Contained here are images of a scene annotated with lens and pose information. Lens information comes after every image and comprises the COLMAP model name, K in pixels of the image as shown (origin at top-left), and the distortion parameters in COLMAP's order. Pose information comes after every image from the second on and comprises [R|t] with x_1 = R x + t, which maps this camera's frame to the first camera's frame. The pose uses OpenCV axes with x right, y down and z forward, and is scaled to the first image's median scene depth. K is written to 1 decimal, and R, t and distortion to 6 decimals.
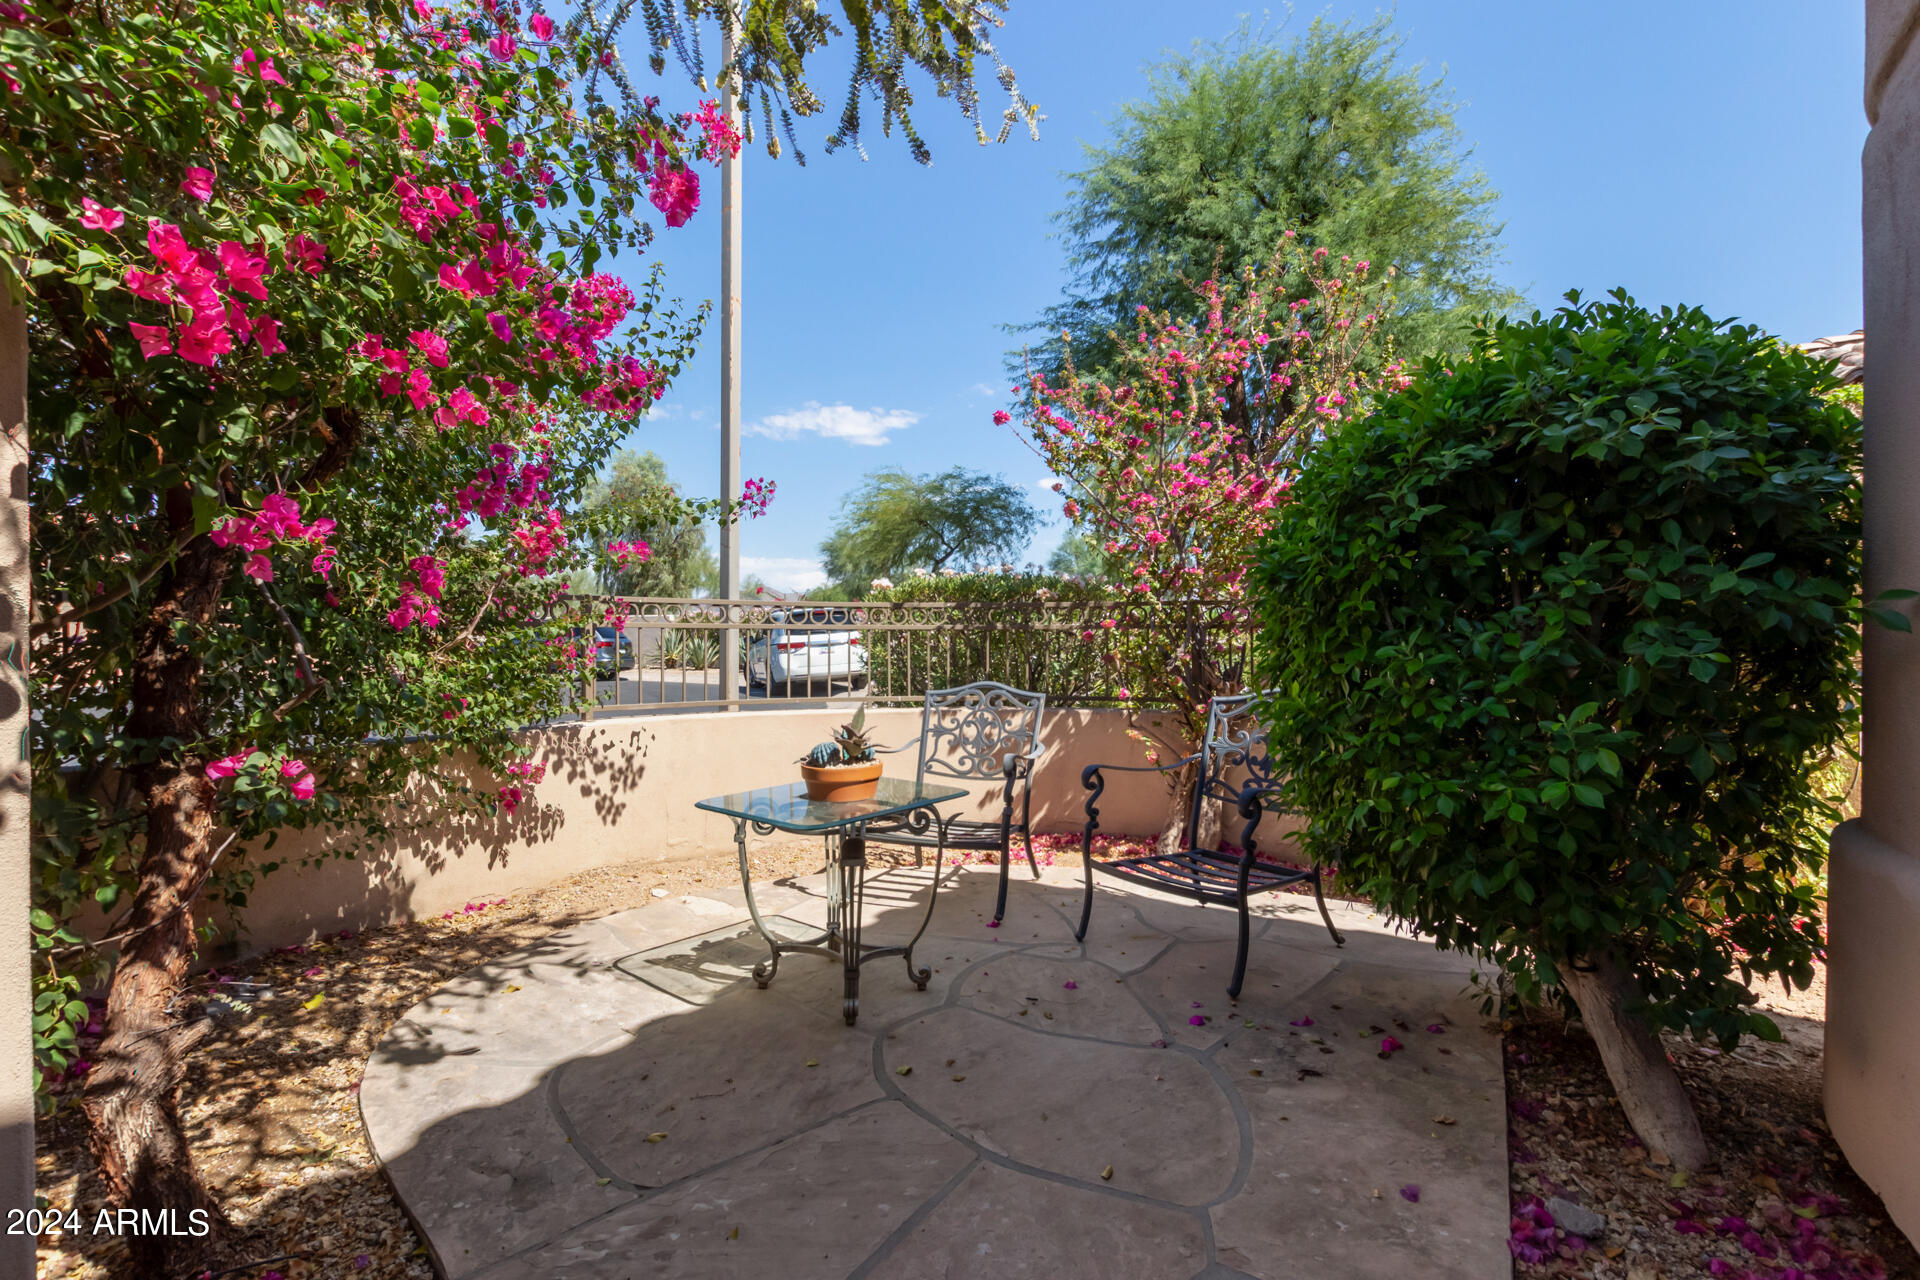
lens RADIAL K [[876.4, 0, 971.1], [0, 876.4, 645.4], [0, 0, 1]] dist [0.007775, -0.004251]
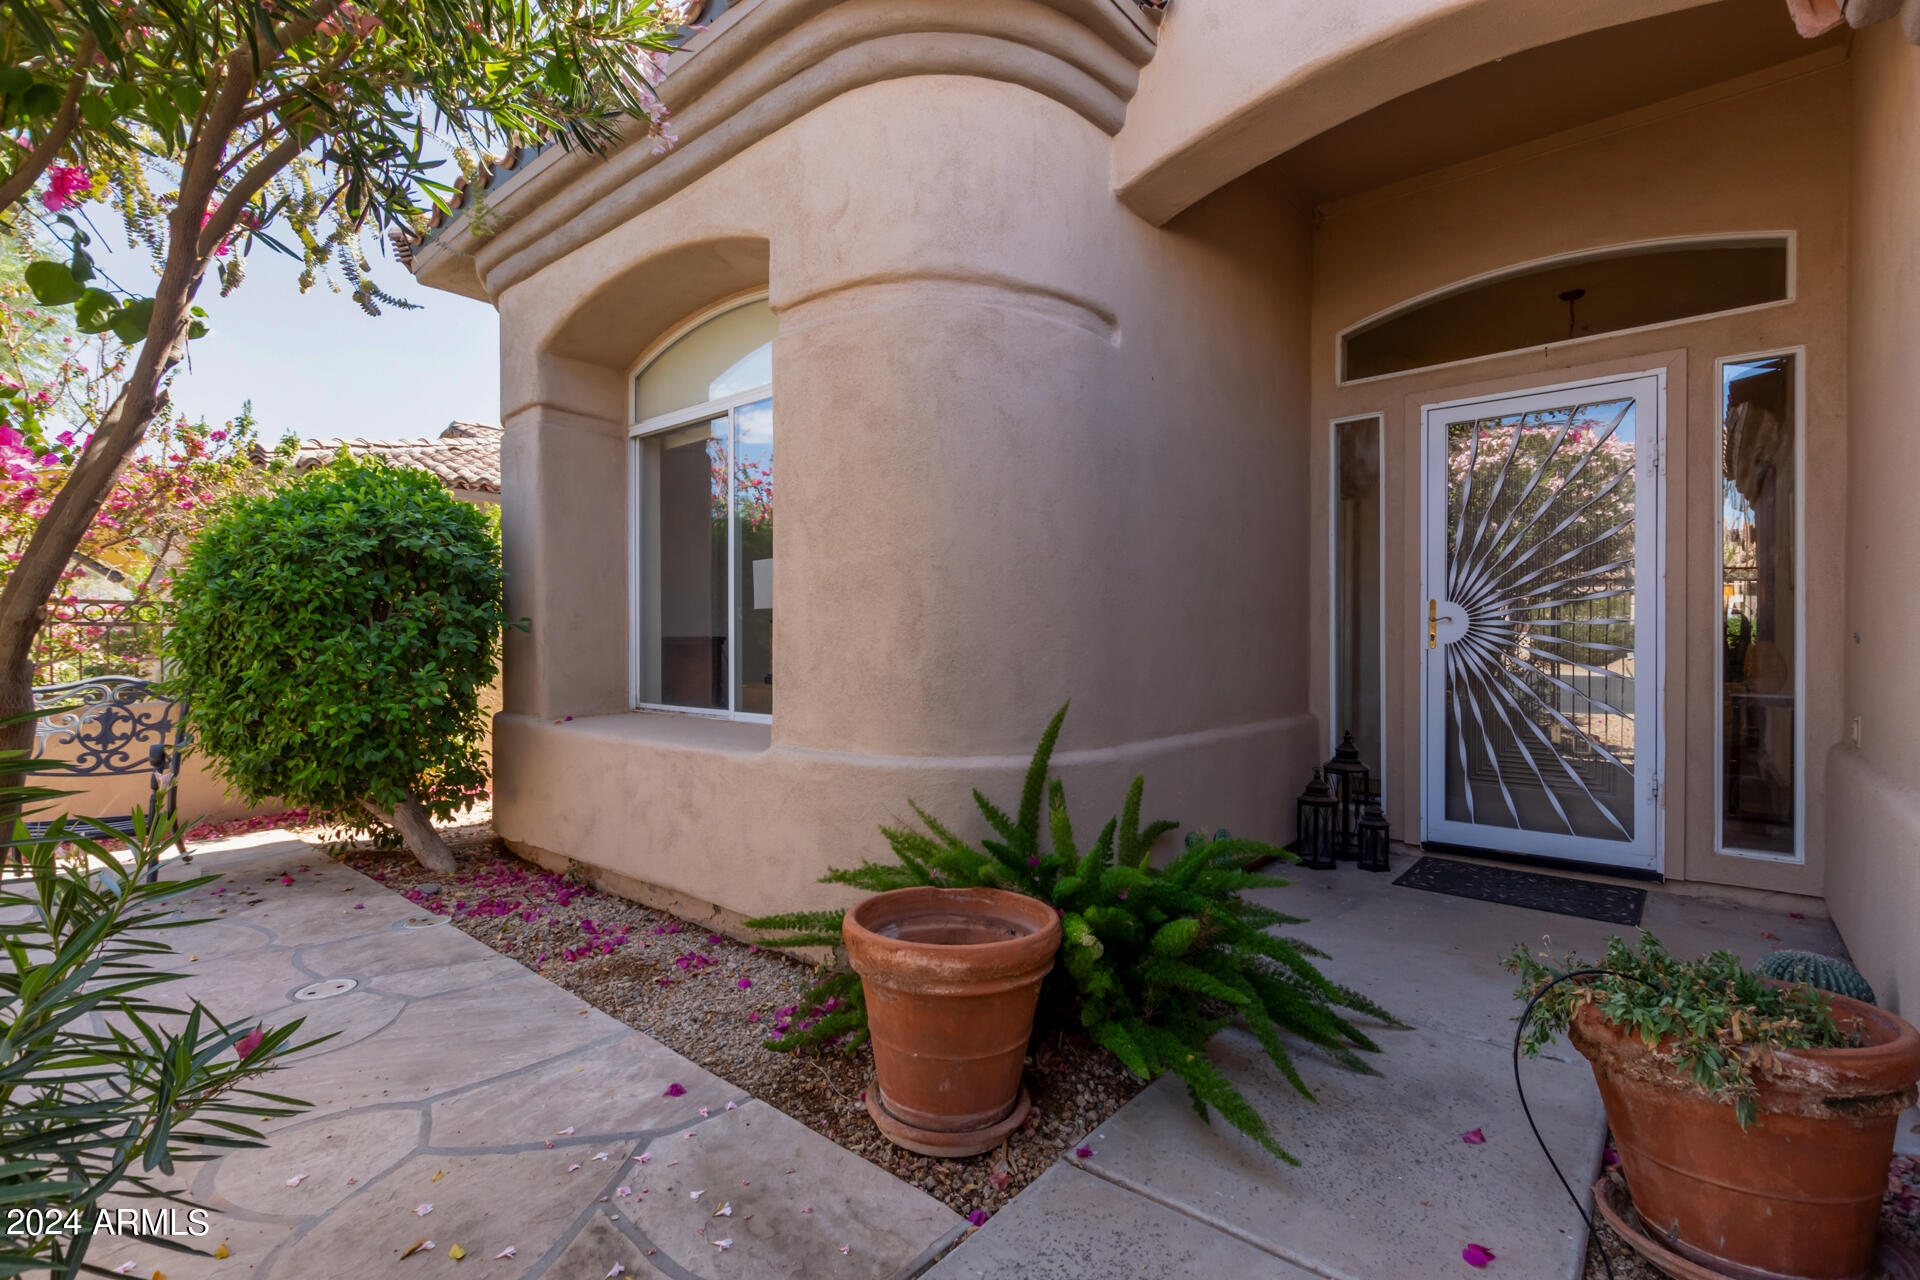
lens RADIAL K [[876.4, 0, 969.5], [0, 876.4, 644.0], [0, 0, 1]] dist [0.007775, -0.004251]
pose [[0.174110, -0.005492, 0.984711, -1.177273], [0.006644, 0.999968, 0.004403, 0.013552], [-0.984704, 0.005776, 0.174141, -0.704836]]
